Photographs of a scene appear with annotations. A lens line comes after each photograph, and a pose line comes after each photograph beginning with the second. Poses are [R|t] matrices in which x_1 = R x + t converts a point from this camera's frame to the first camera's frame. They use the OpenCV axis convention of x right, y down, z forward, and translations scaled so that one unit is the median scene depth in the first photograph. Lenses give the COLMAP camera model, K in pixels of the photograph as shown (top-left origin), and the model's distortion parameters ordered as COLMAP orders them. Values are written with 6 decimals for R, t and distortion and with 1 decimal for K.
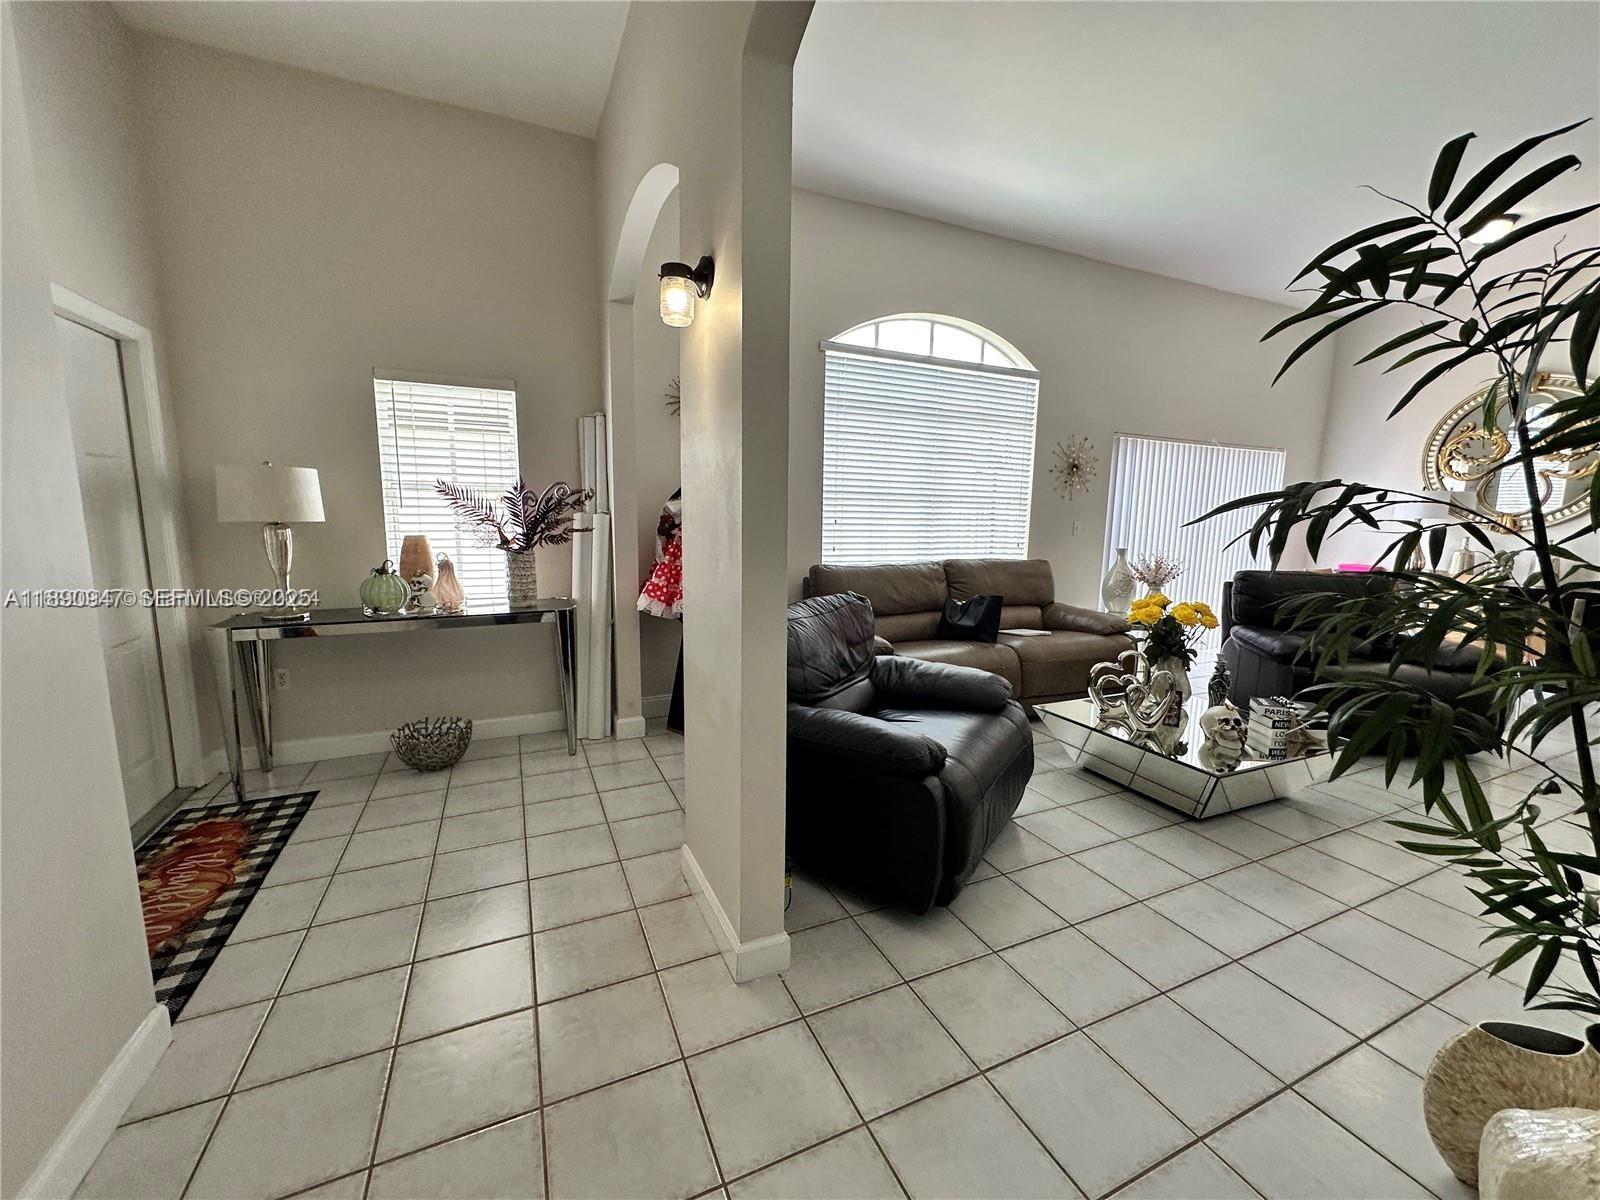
lens RADIAL K [[645.1, 0, 799.9], [0, 645.1, 607.2], [0, 0, 1]] dist [-0.002184, -0.001416]
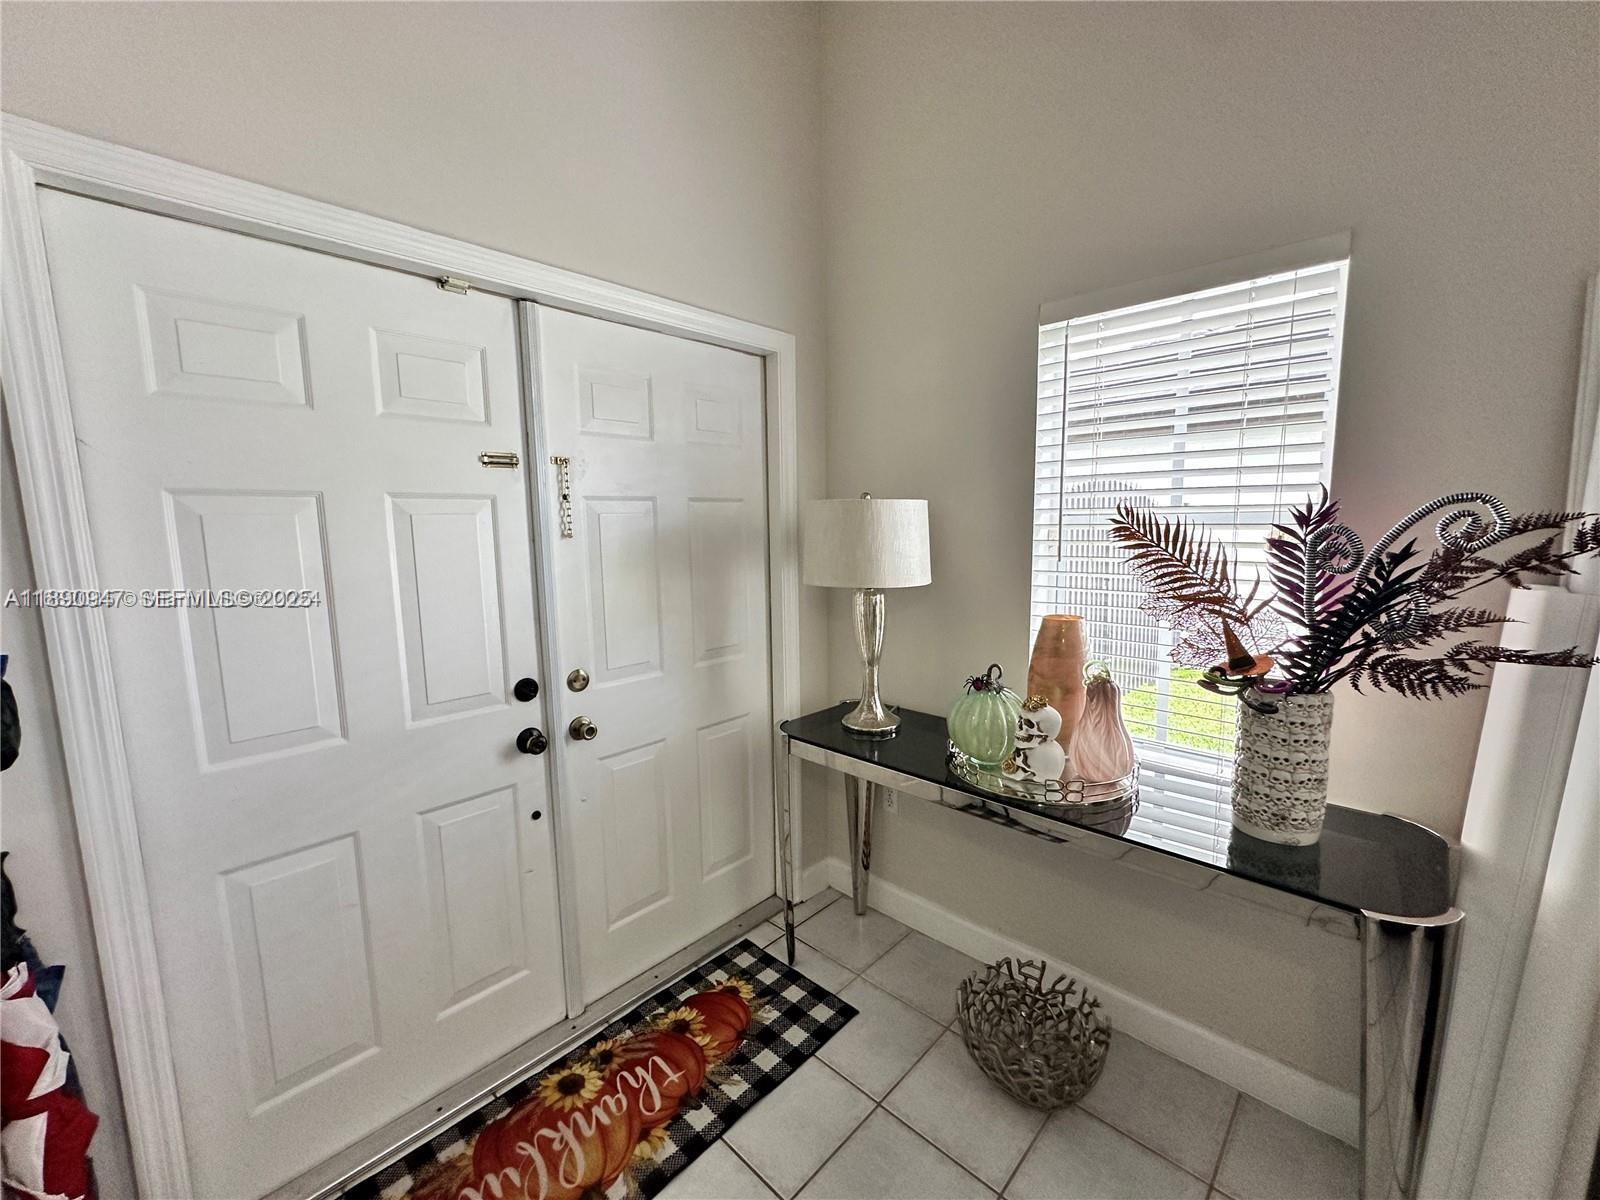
lens RADIAL K [[645.1, 0, 793.9], [0, 645.1, 604.2], [0, 0, 1]] dist [-0.002184, -0.001416]
pose [[0.376178, 0.094987, -0.921666, -0.212713], [-0.120696, 0.991279, 0.052899, -0.123798], [0.918653, 0.091342, 0.384362, 0.615014]]
